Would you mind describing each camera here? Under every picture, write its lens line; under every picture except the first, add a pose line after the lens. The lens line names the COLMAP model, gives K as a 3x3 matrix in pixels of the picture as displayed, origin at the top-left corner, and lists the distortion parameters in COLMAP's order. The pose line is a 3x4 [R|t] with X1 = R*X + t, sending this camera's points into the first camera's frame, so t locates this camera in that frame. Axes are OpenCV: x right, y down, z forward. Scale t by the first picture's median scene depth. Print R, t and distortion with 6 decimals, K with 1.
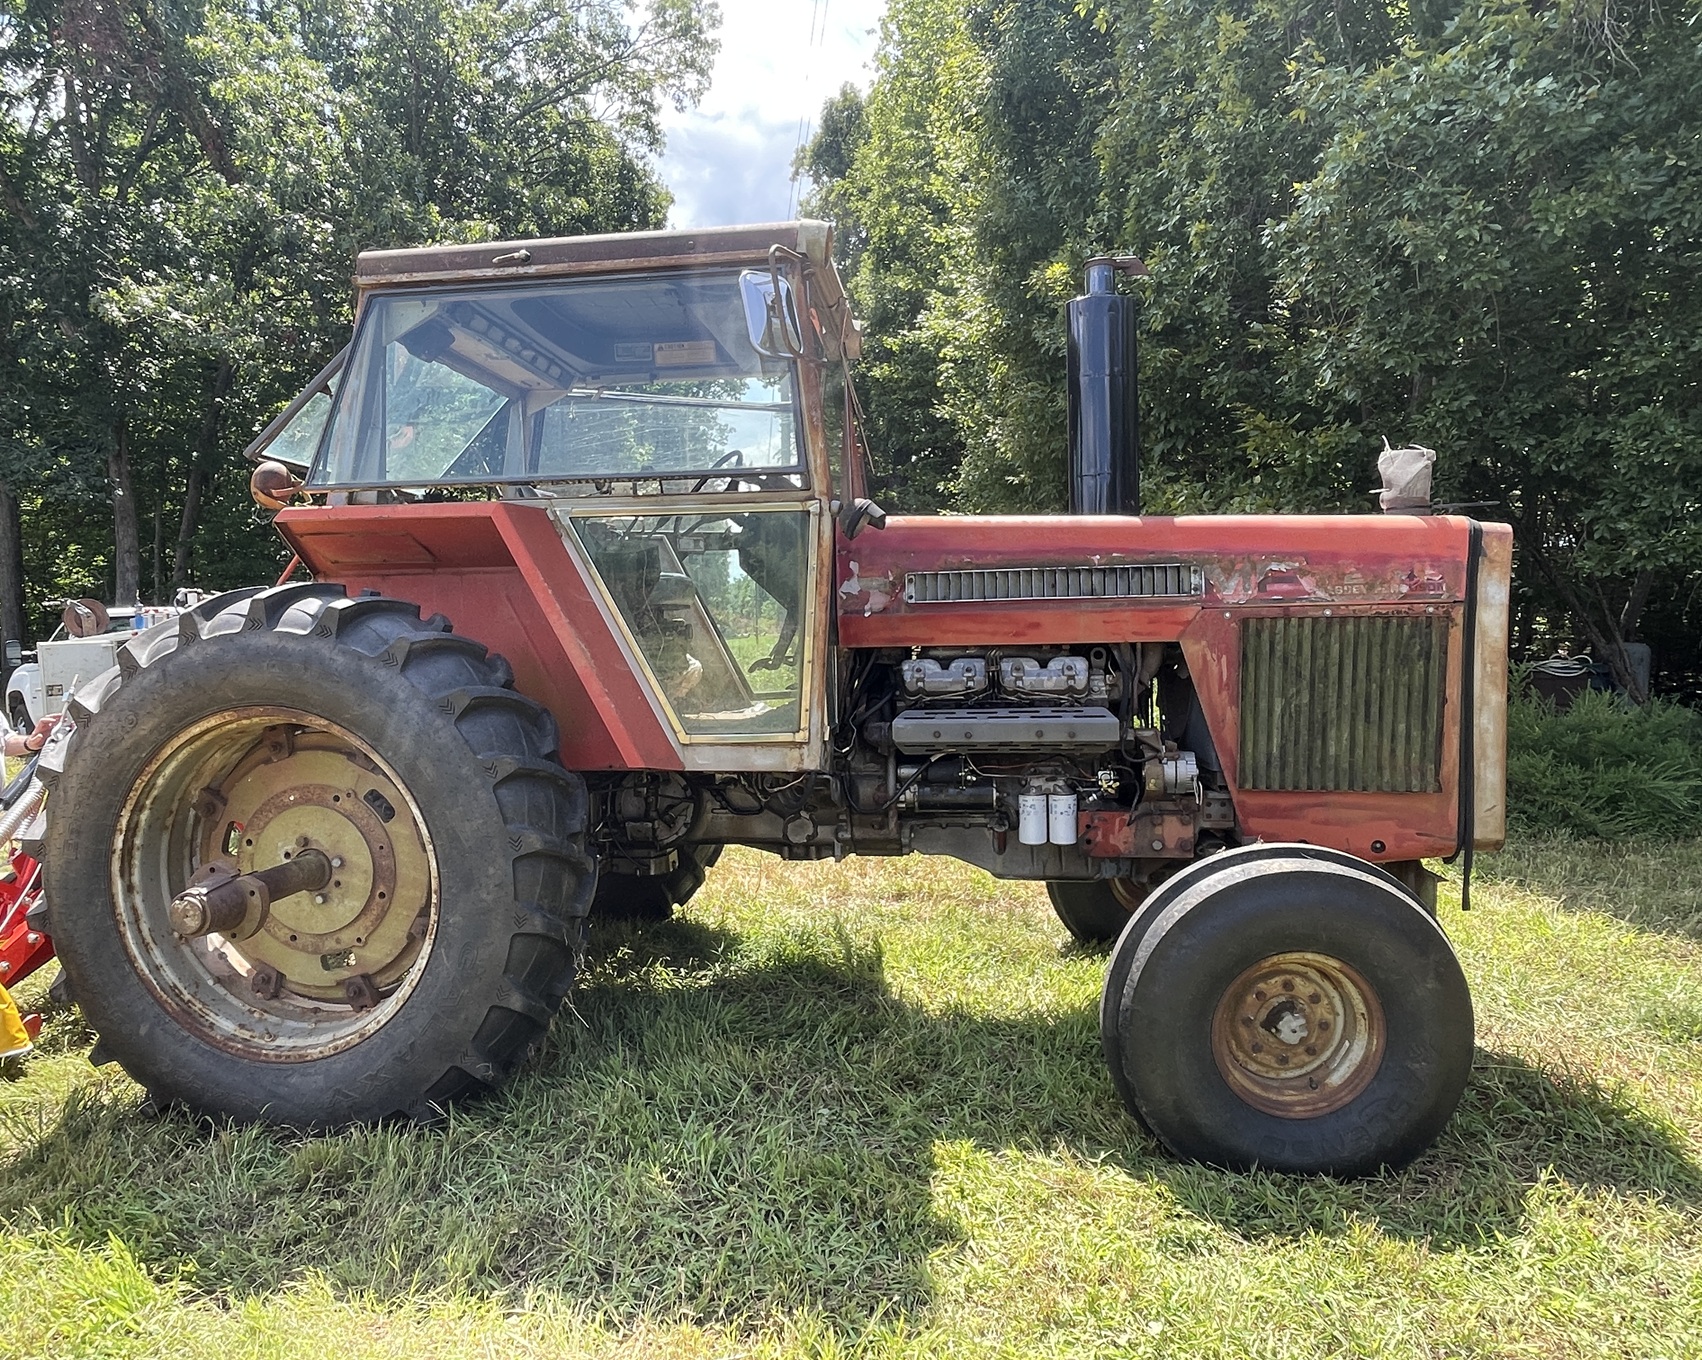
lens RADIAL K [[944.1, 0, 851.5], [0, 944.1, 695.0], [0, 0, 1]] dist [-0.004683, -0.000978]
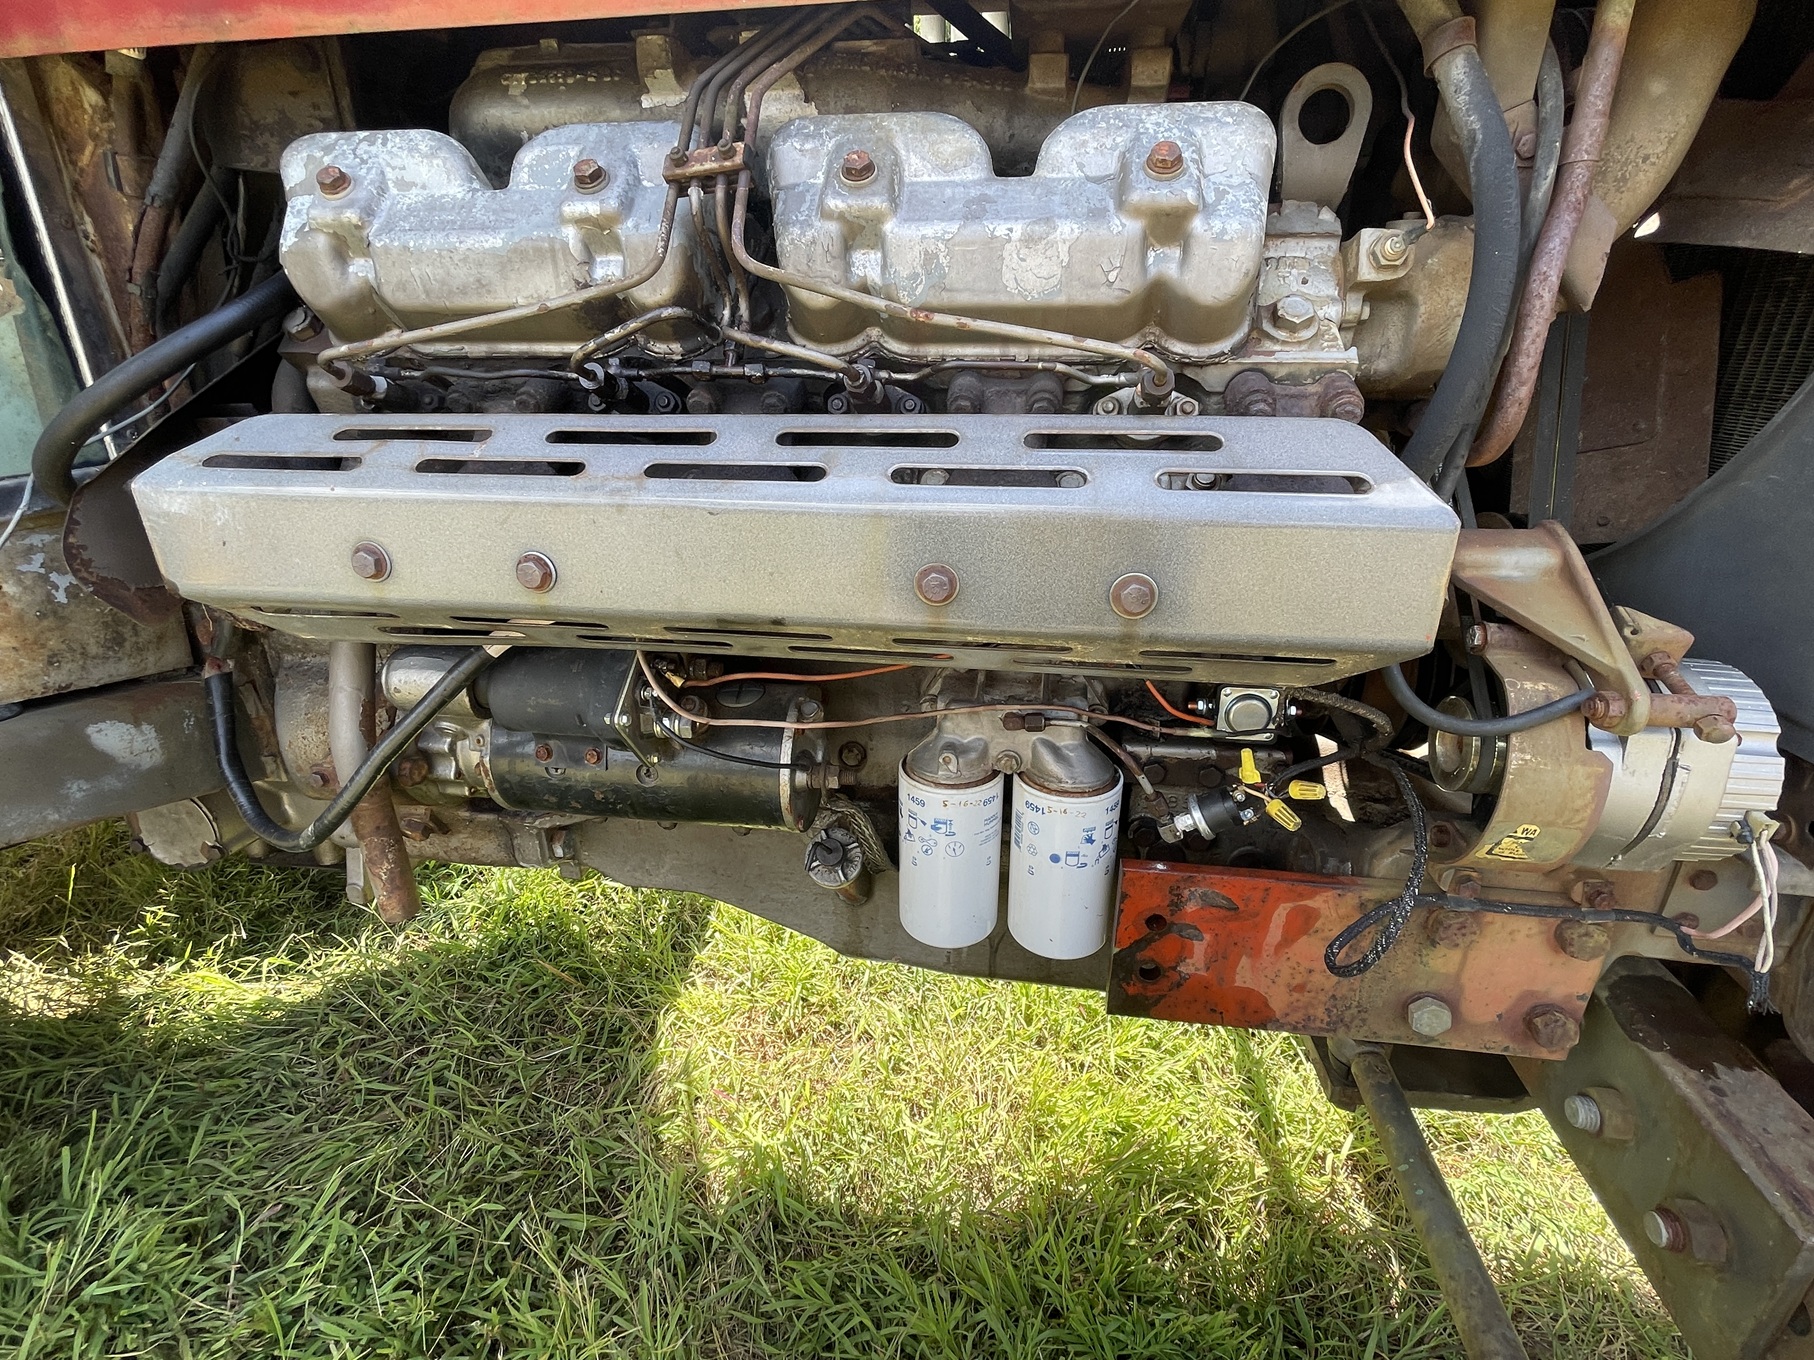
lens RADIAL K [[801.2, 0, 907.0], [0, 801.2, 680.0], [0, 0, 1]] dist [-0.002000, -0.000394]
pose [[0.999427, 0.027070, -0.020323, 0.194212], [-0.018794, 0.943111, 0.331948, 0.010990], [0.028153, -0.331376, 0.943079, 0.849611]]
